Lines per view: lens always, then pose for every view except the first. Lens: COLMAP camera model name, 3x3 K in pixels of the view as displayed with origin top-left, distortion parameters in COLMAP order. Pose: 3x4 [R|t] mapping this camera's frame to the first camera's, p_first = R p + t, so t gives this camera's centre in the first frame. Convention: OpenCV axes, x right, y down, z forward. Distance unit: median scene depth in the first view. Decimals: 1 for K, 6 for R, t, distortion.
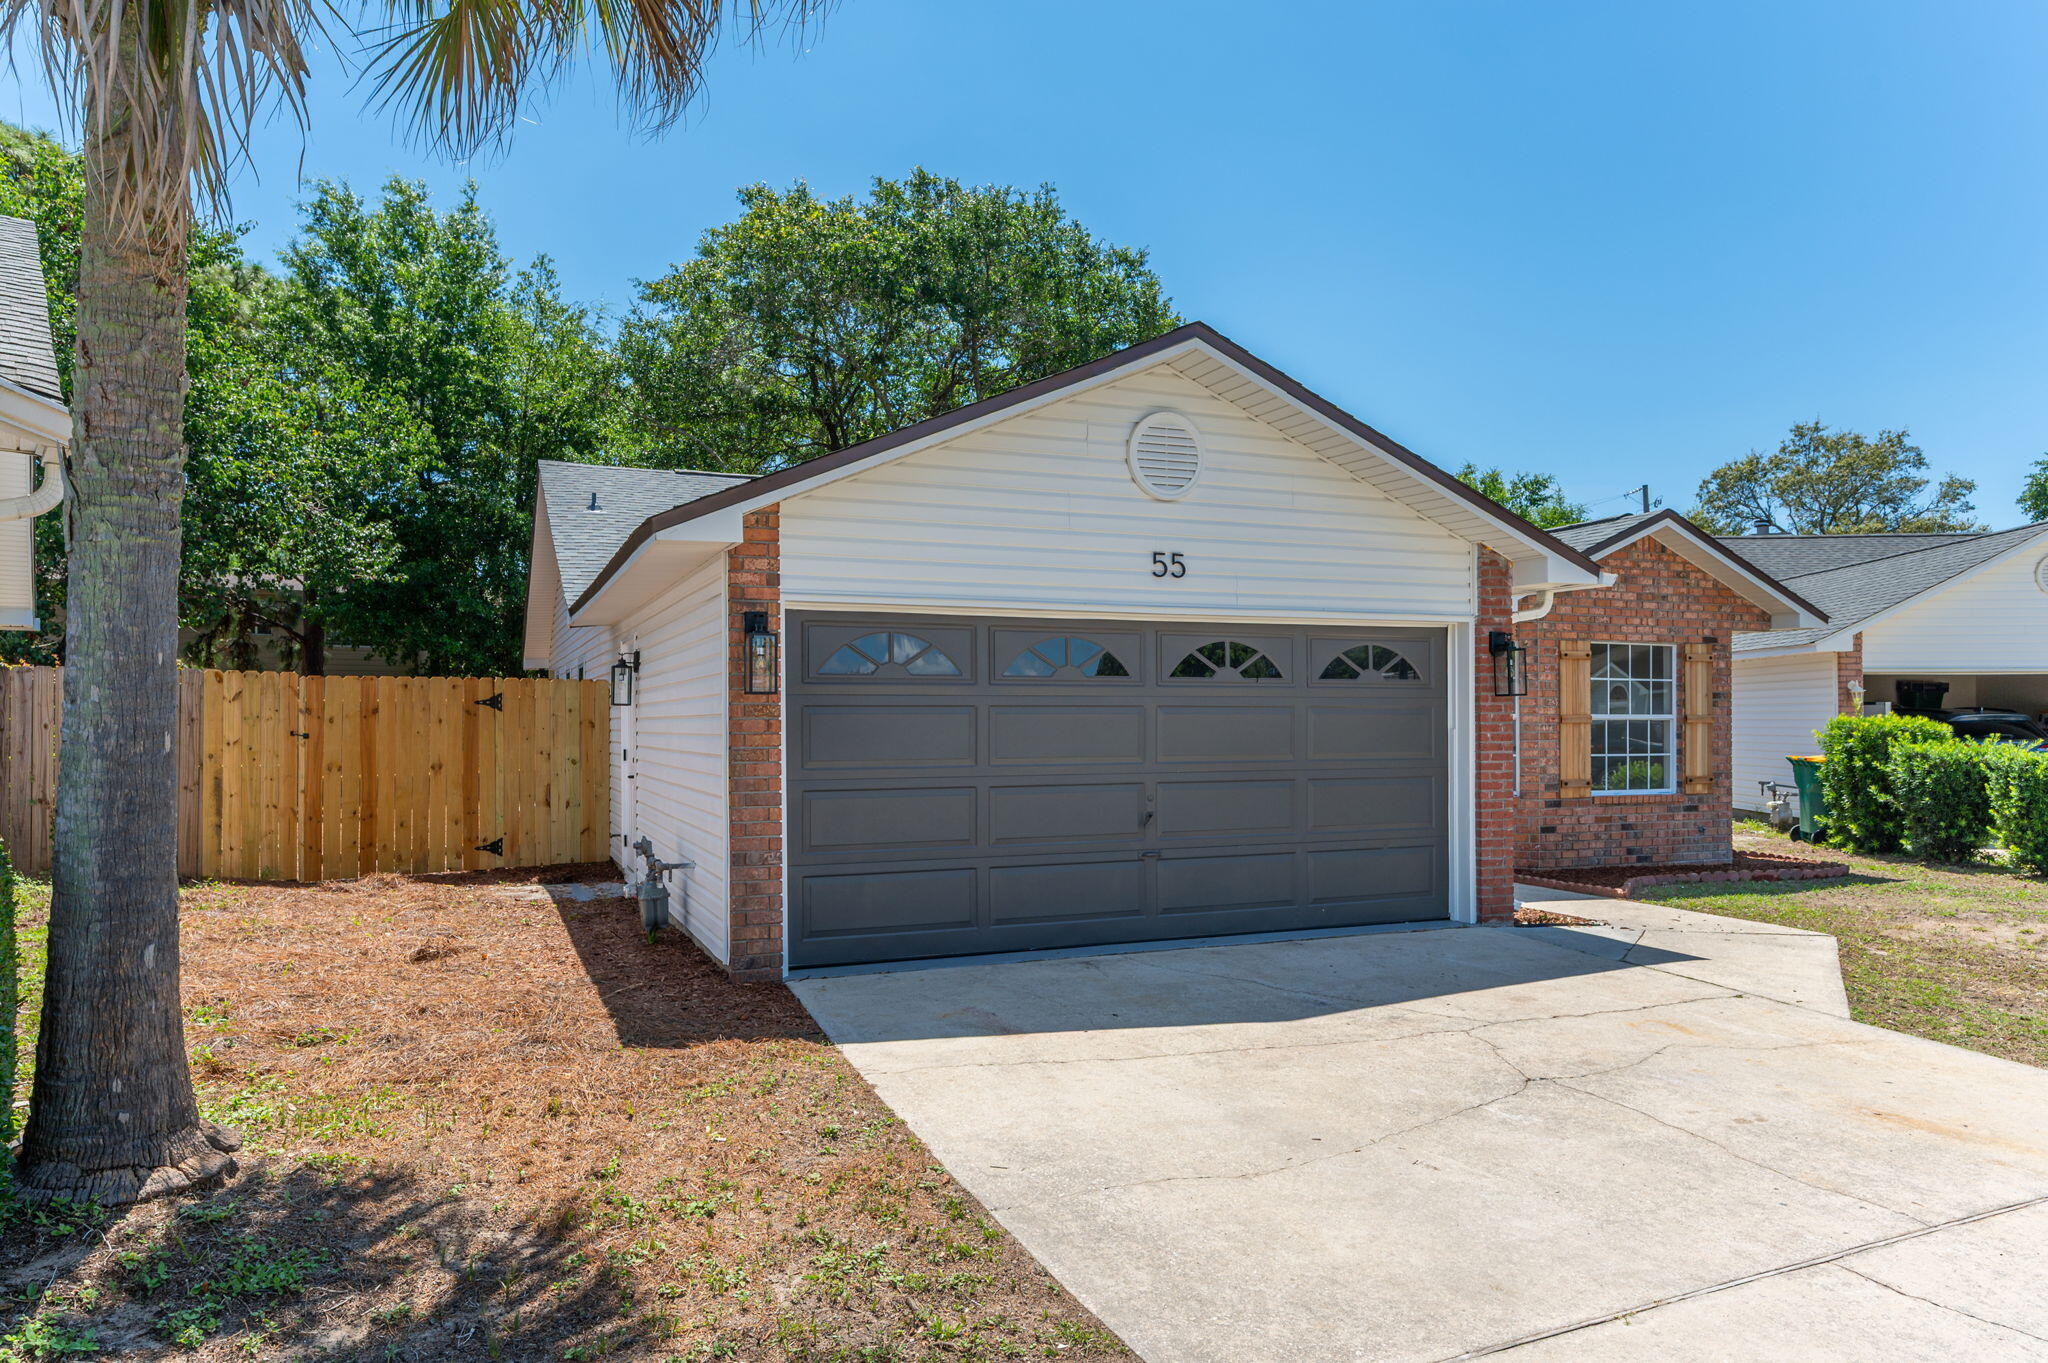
lens RADIAL K [[1335.5, 0, 1023.6], [0, 1335.5, 705.2], [0, 0, 1]] dist [0.010236, 0.001226]
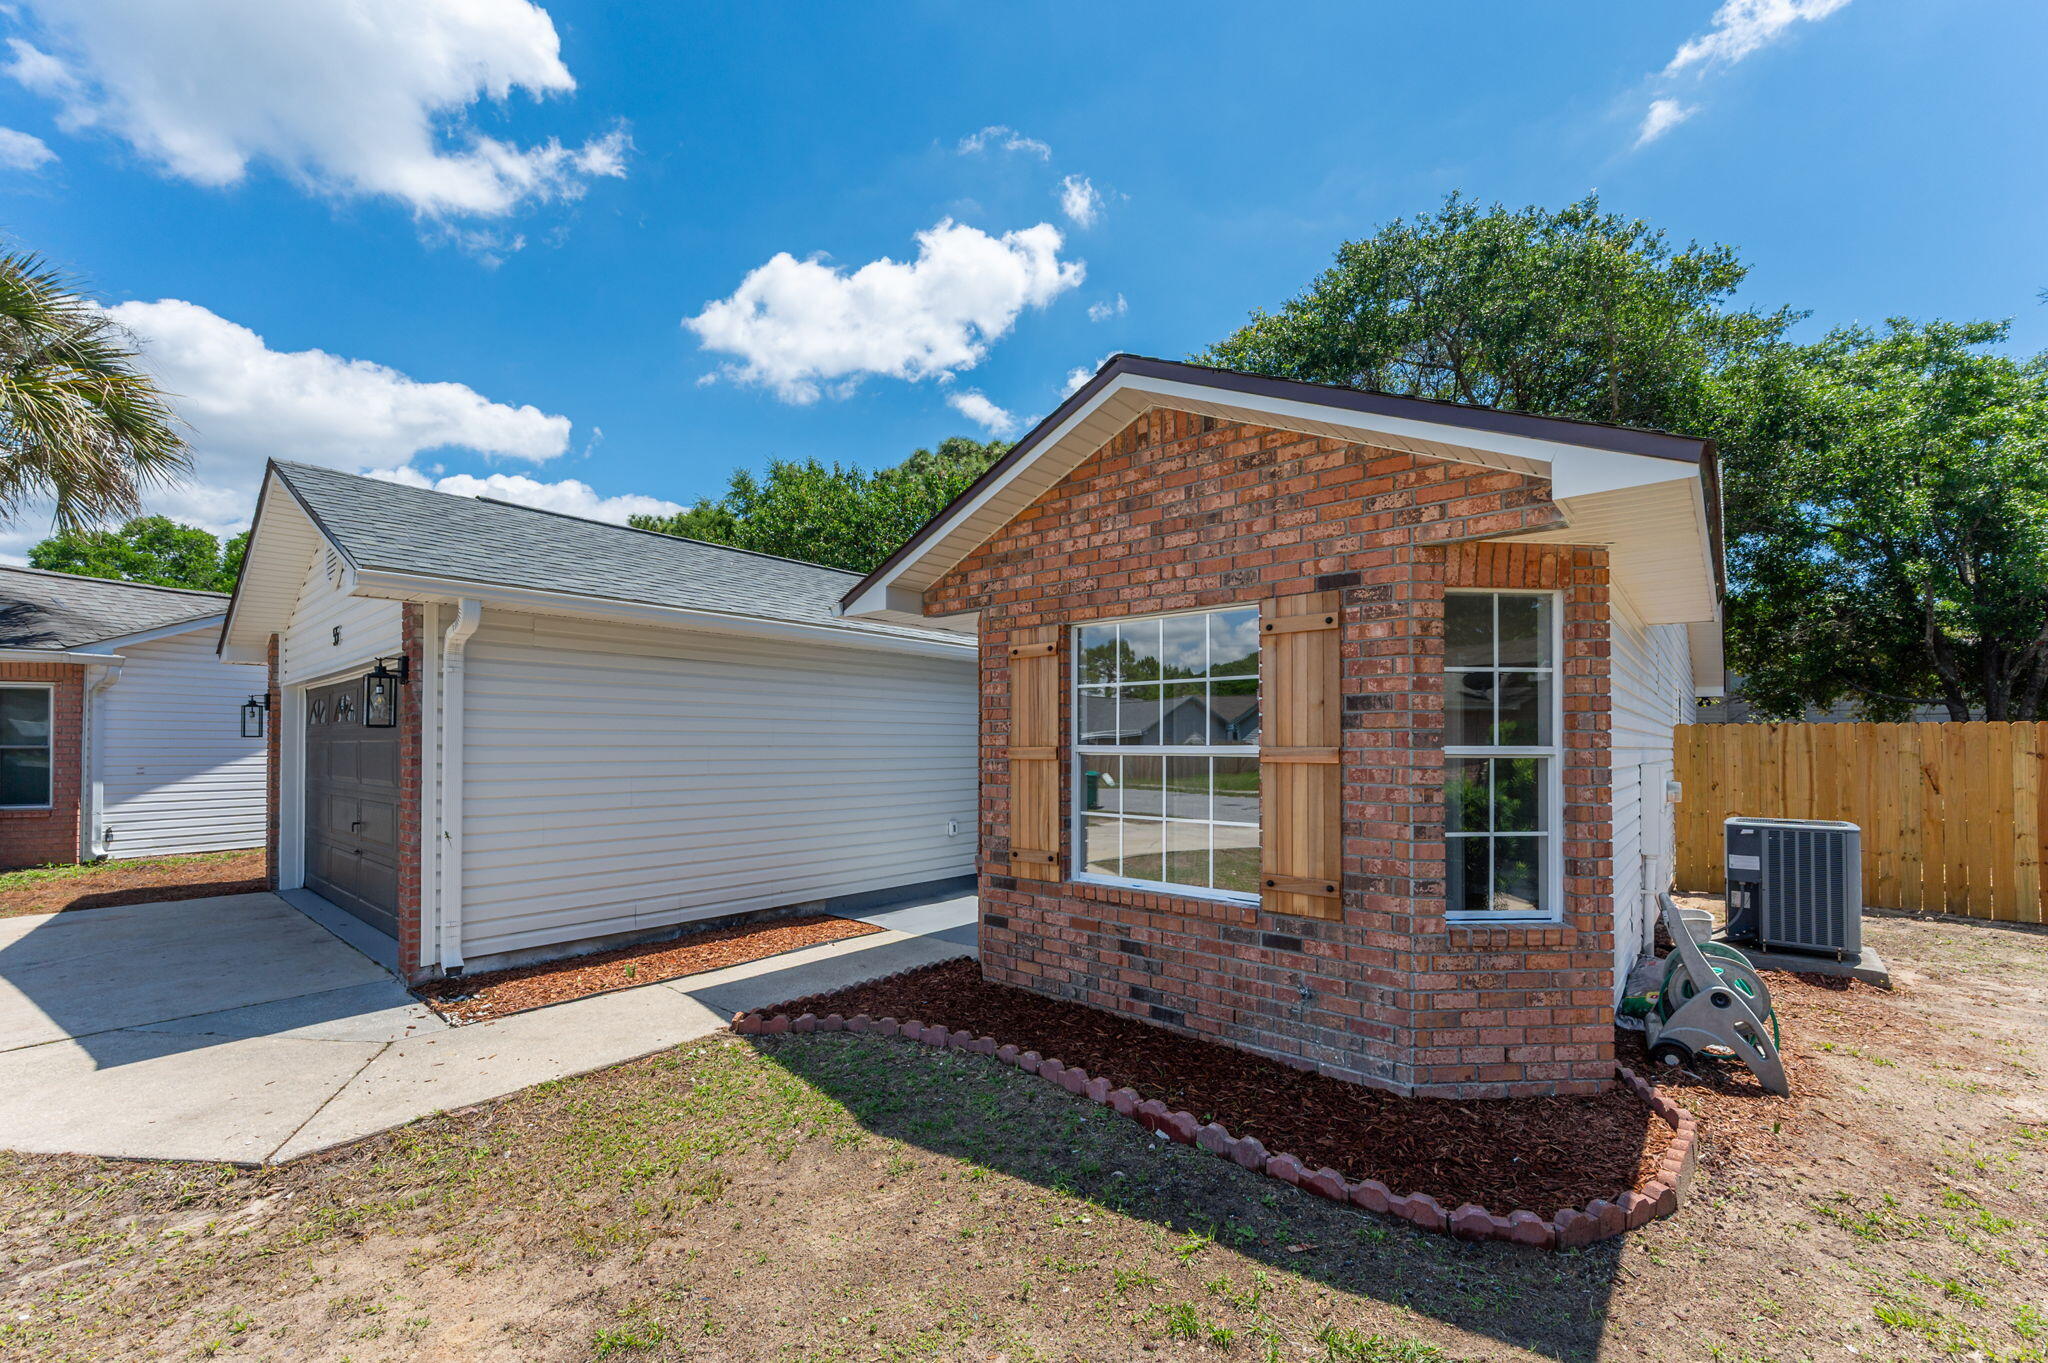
lens RADIAL K [[822.0, 0, 1024.3], [0, 822.0, 729.7], [0, 0, 1]] dist [0.002329, 0.000397]
pose [[0.445204, -0.017242, -0.895263, 0.747173], [0.009365, 0.999850, -0.014598, 0.005027], [0.895380, -0.001885, 0.445298, 0.817242]]
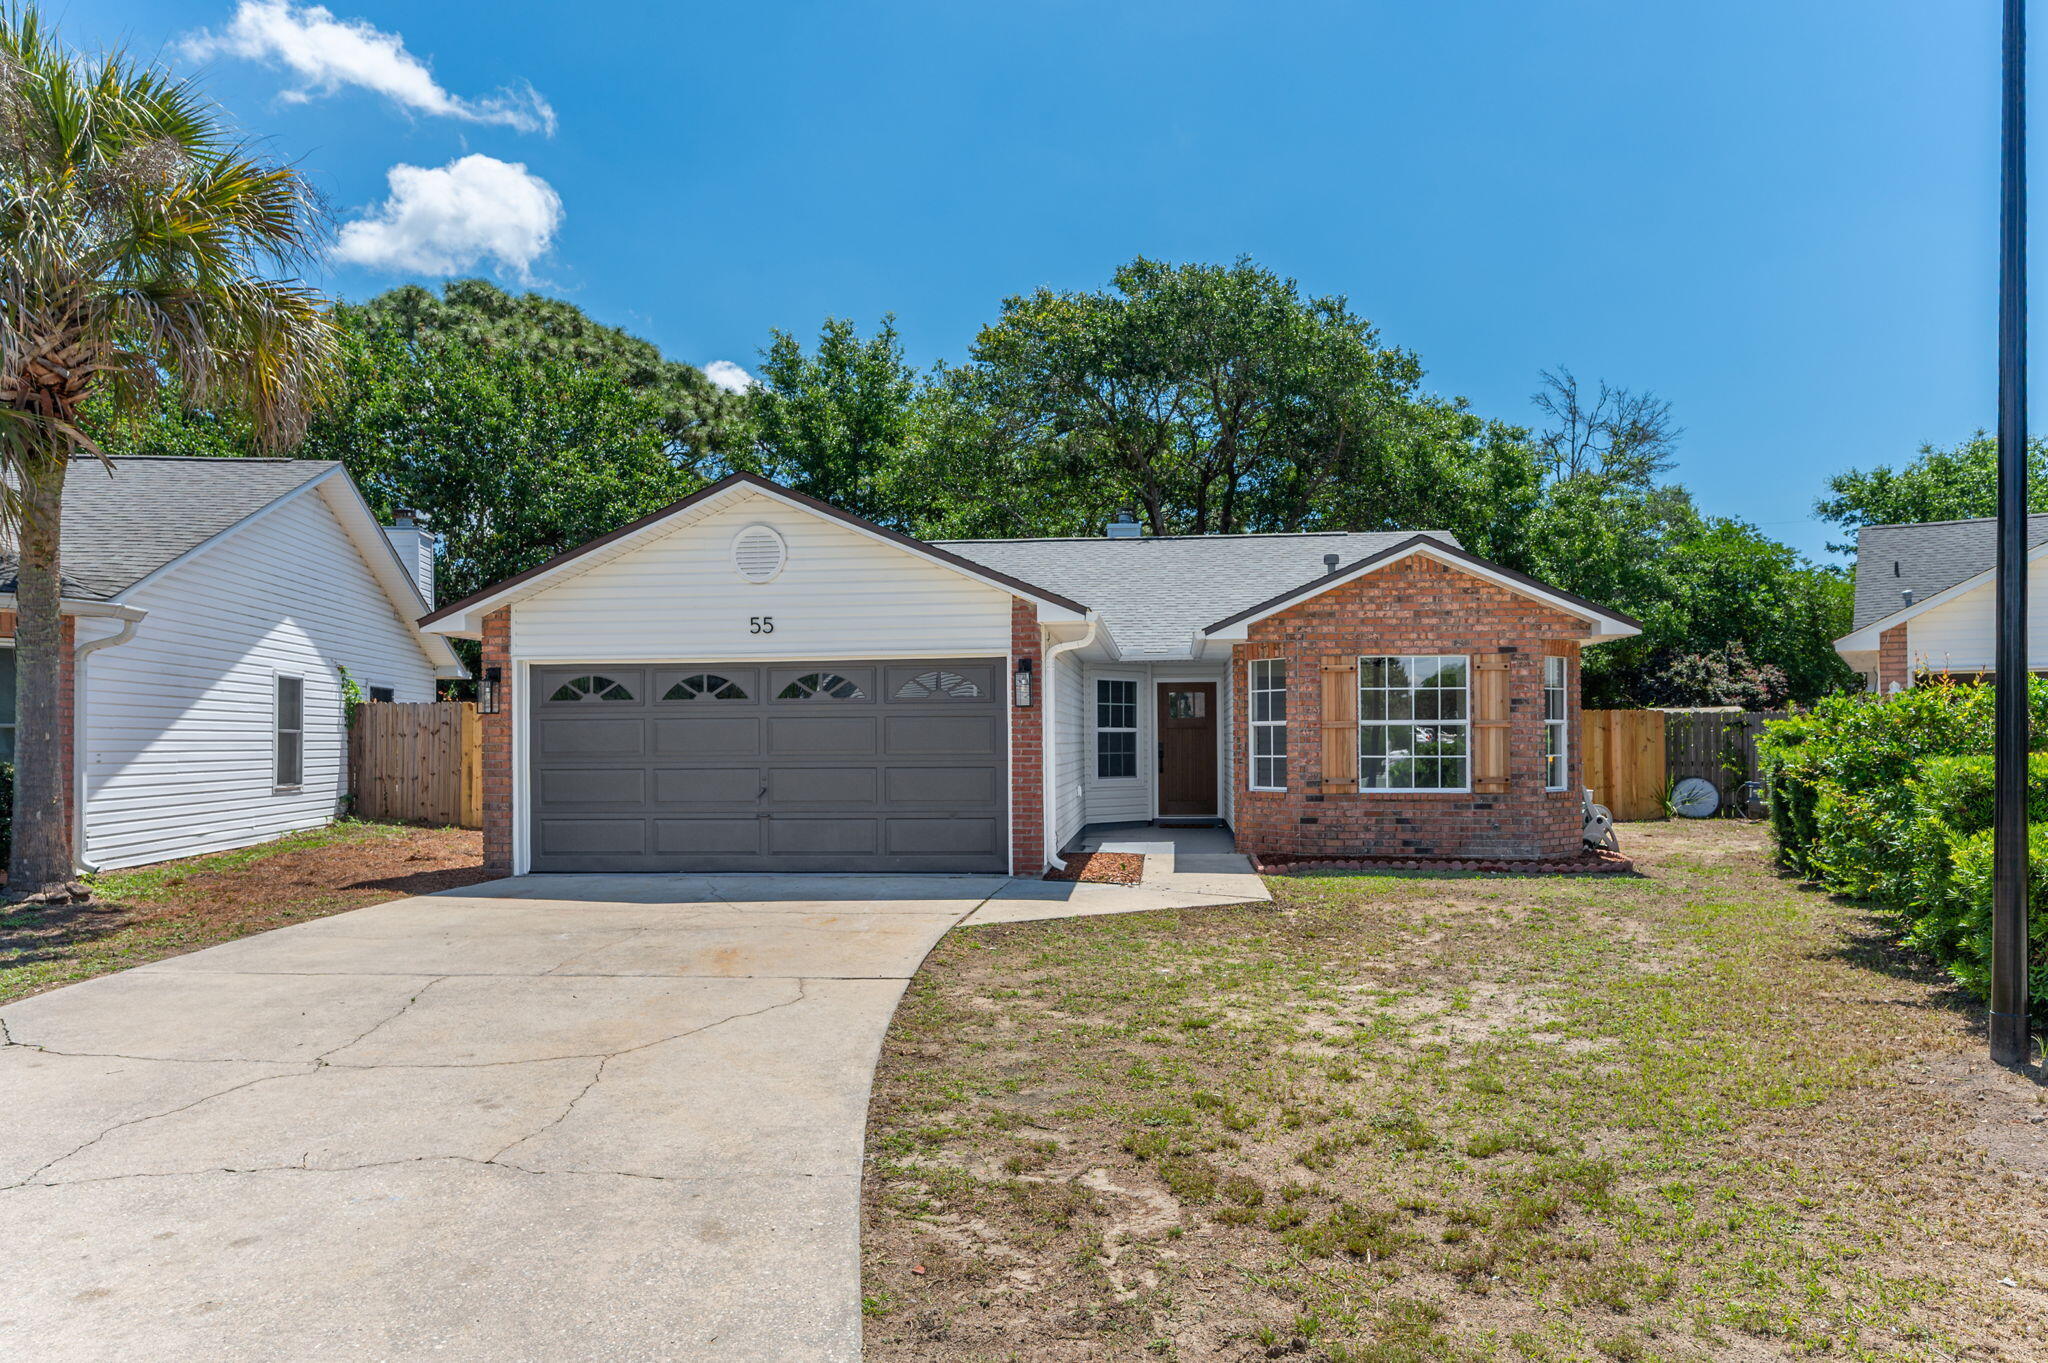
lens RADIAL K [[1335.5, 0, 1023.6], [0, 1335.5, 705.2], [0, 0, 1]] dist [0.010236, 0.001226]
pose [[0.879590, -0.015585, -0.475478, 0.711528], [0.010181, 0.999851, -0.013938, 0.006921], [0.475624, 0.007419, 0.879617, -0.130152]]
